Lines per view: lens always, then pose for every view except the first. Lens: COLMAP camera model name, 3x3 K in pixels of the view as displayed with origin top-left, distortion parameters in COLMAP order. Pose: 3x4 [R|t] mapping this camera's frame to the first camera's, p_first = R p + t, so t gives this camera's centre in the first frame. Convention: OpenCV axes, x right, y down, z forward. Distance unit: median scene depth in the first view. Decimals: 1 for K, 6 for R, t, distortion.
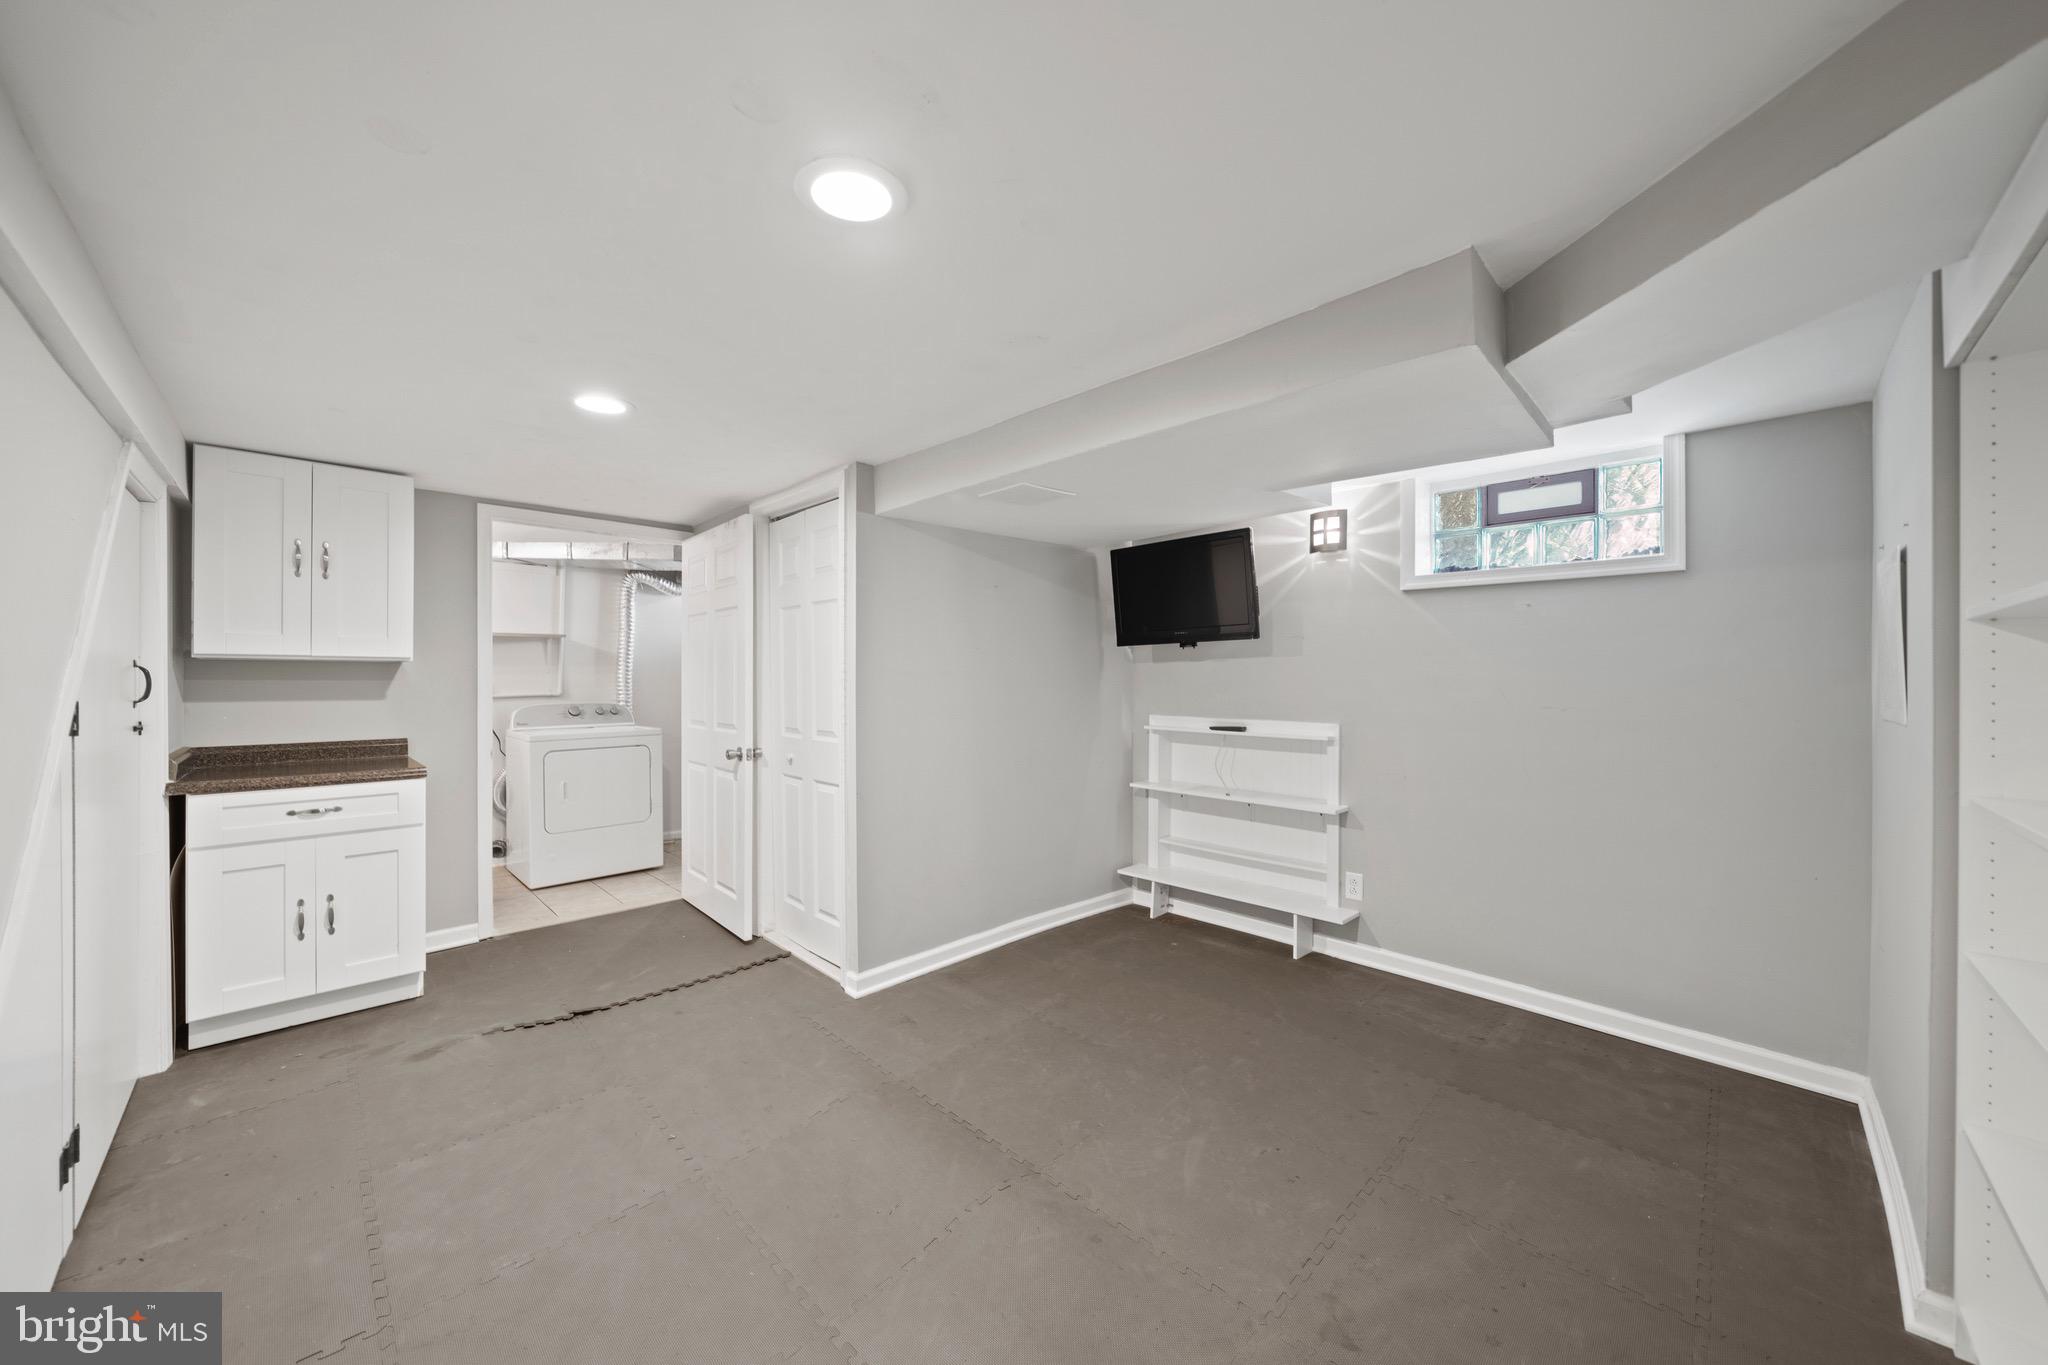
lens RADIAL K [[715.3, 0, 1033.4], [0, 715.3, 678.6], [0, 0, 1]] dist [-0.005939, -0.000109]
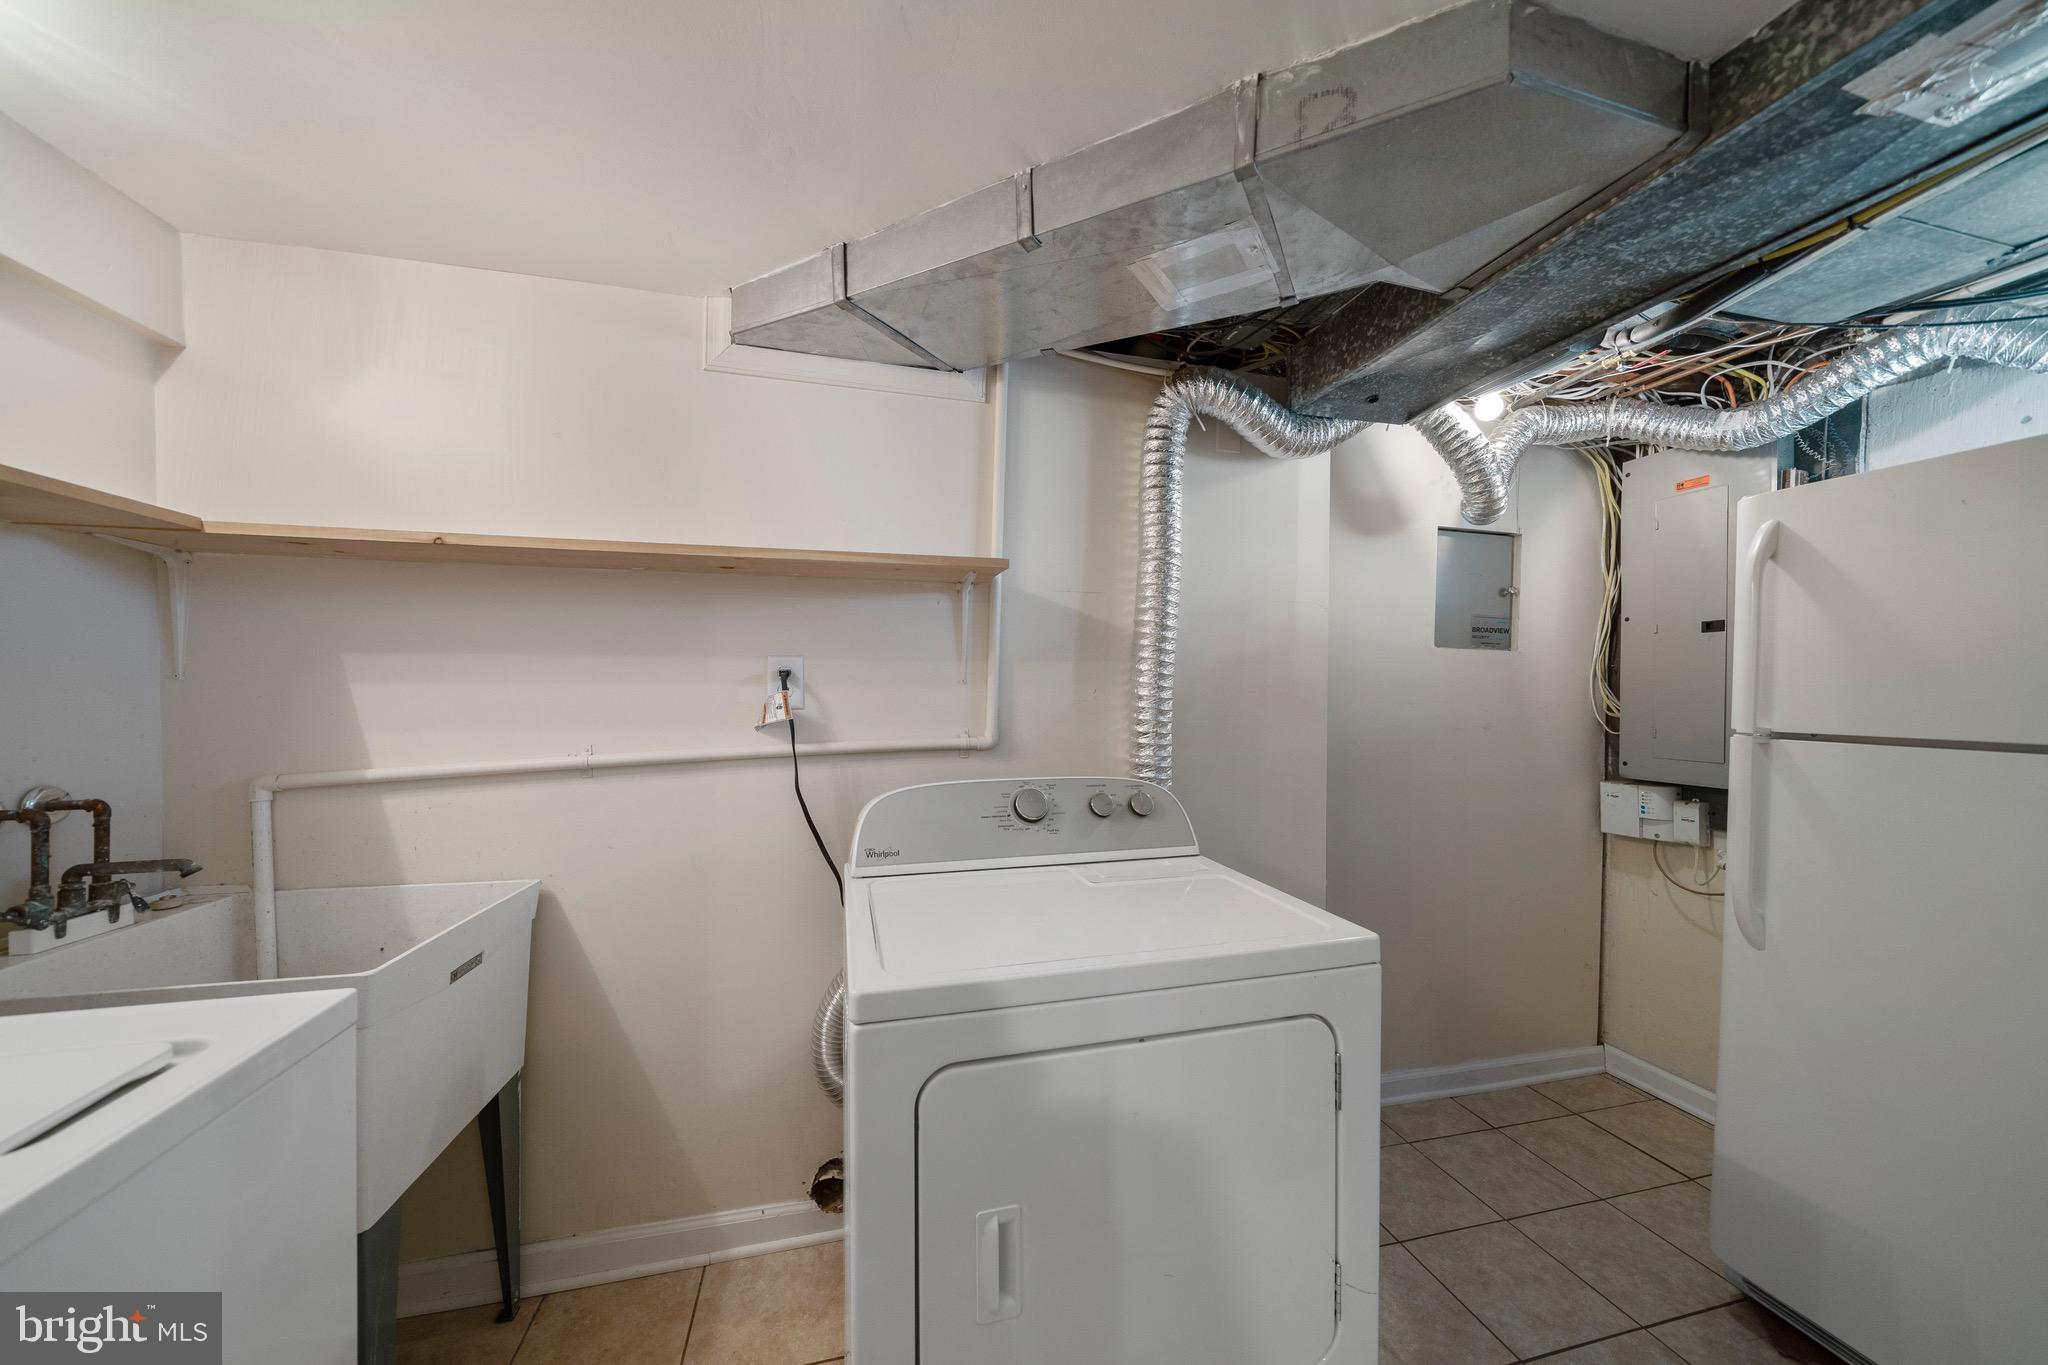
lens RADIAL K [[715.3, 0, 1019.6], [0, 715.3, 688.8], [0, 0, 1]] dist [-0.005939, -0.000109]
pose [[0.859634, 0.015402, -0.510678, -0.477287], [-0.012756, 0.999881, 0.008683, -0.007387], [0.510751, -0.000950, 0.859728, 0.713079]]
